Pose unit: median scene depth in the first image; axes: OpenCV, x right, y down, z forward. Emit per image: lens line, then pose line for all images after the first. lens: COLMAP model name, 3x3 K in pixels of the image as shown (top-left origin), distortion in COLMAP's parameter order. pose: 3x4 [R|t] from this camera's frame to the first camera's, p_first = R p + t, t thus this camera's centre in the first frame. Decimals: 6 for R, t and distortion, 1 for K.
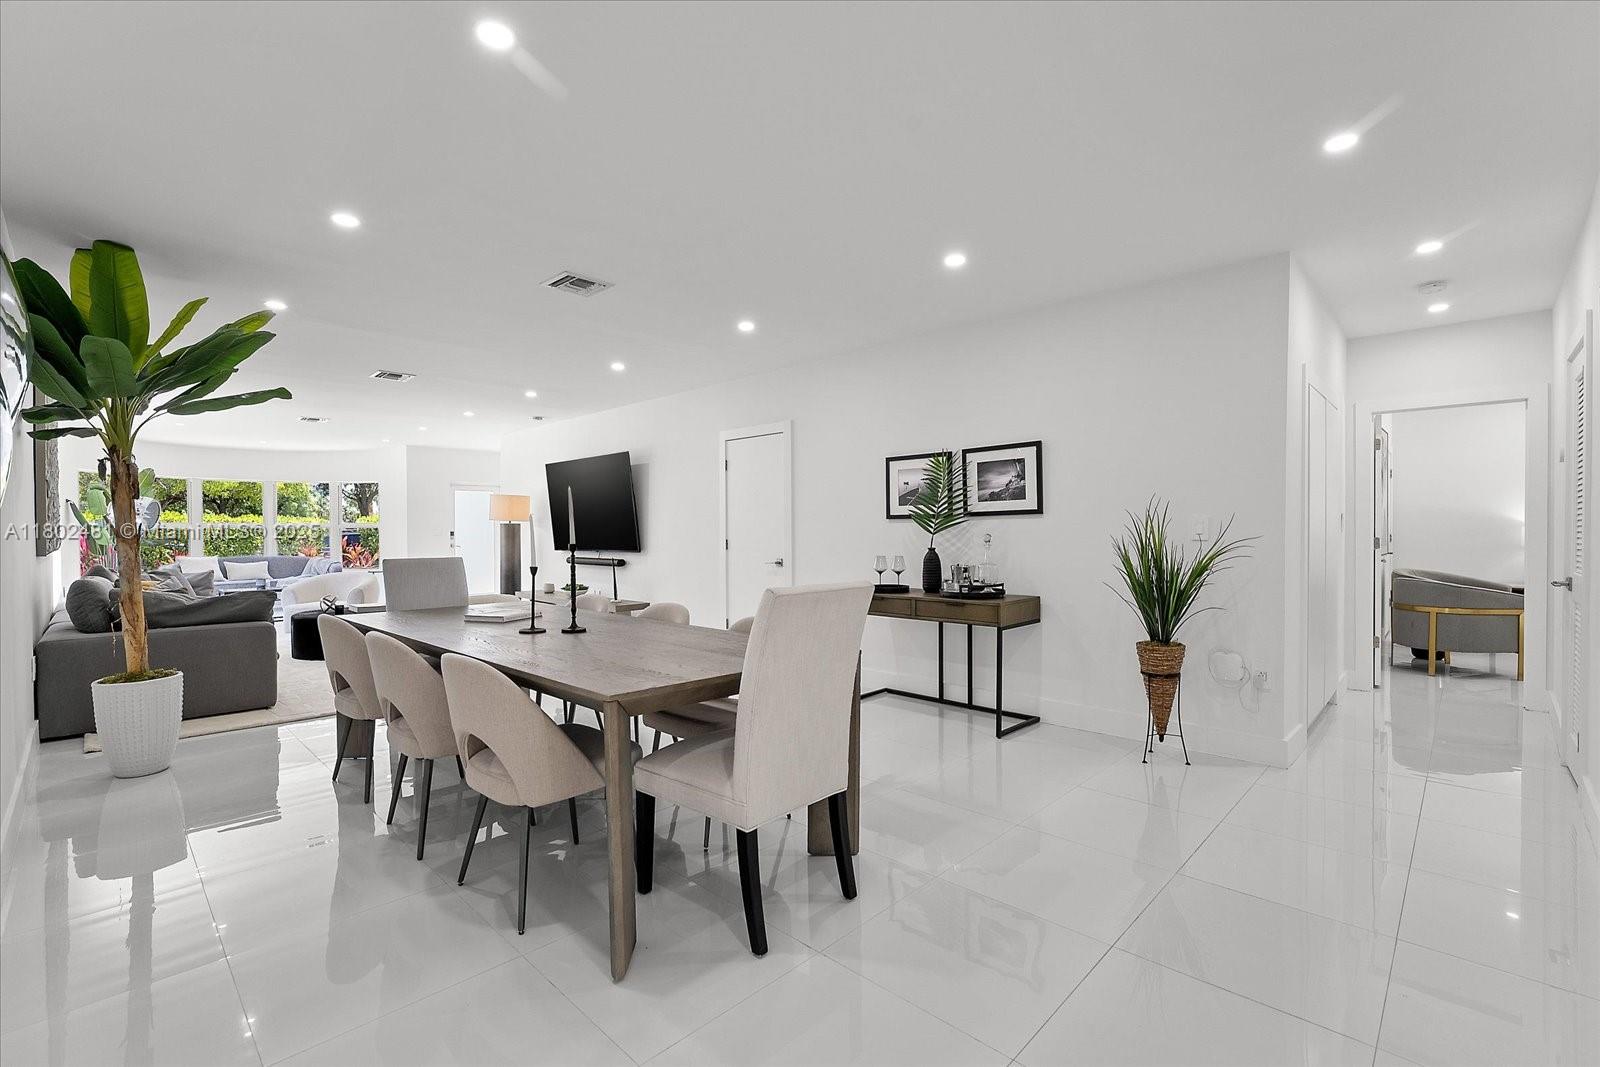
lens RADIAL K [[710.1, 0, 798.2], [0, 710.1, 540.2], [0, 0, 1]] dist [-0.000052, 0.000135]
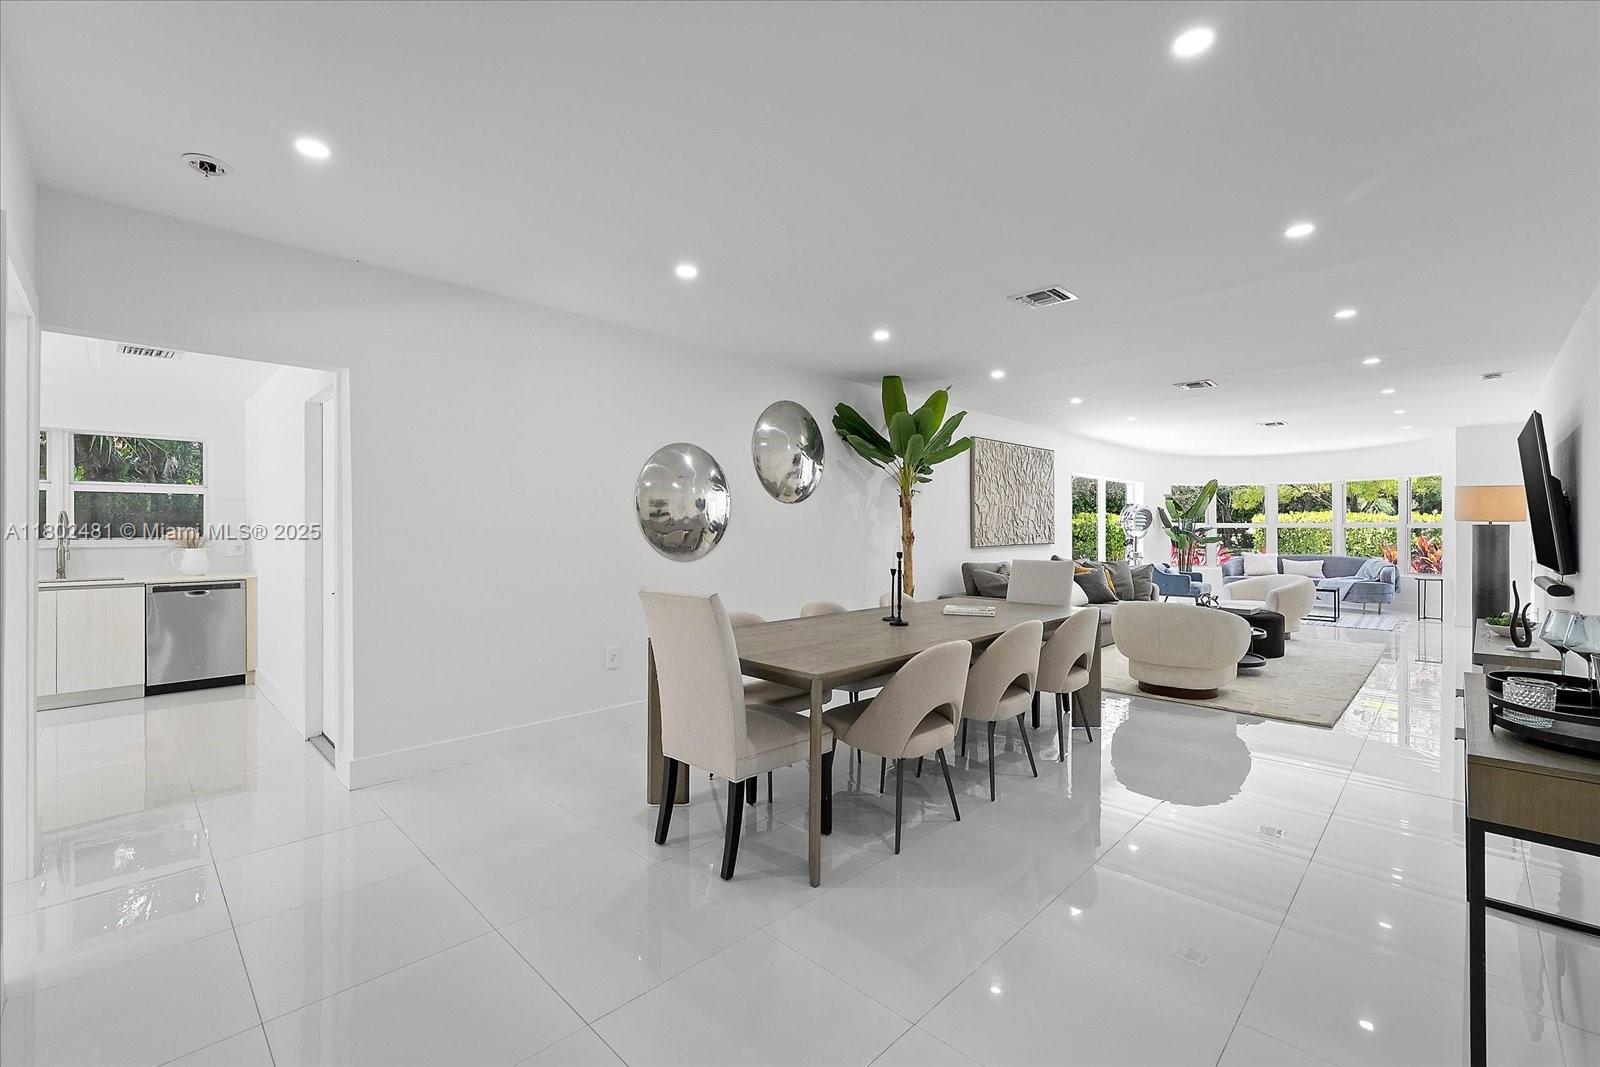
lens RADIAL K [[710.1, 0, 797.1], [0, 710.1, 523.1], [0, 0, 1]] dist [-0.000052, 0.000135]
pose [[0.016965, -0.000088, -0.999856, 0.258860], [-0.017911, 0.999840, -0.000392, -0.010697], [0.999696, 0.017915, 0.016961, 0.241947]]
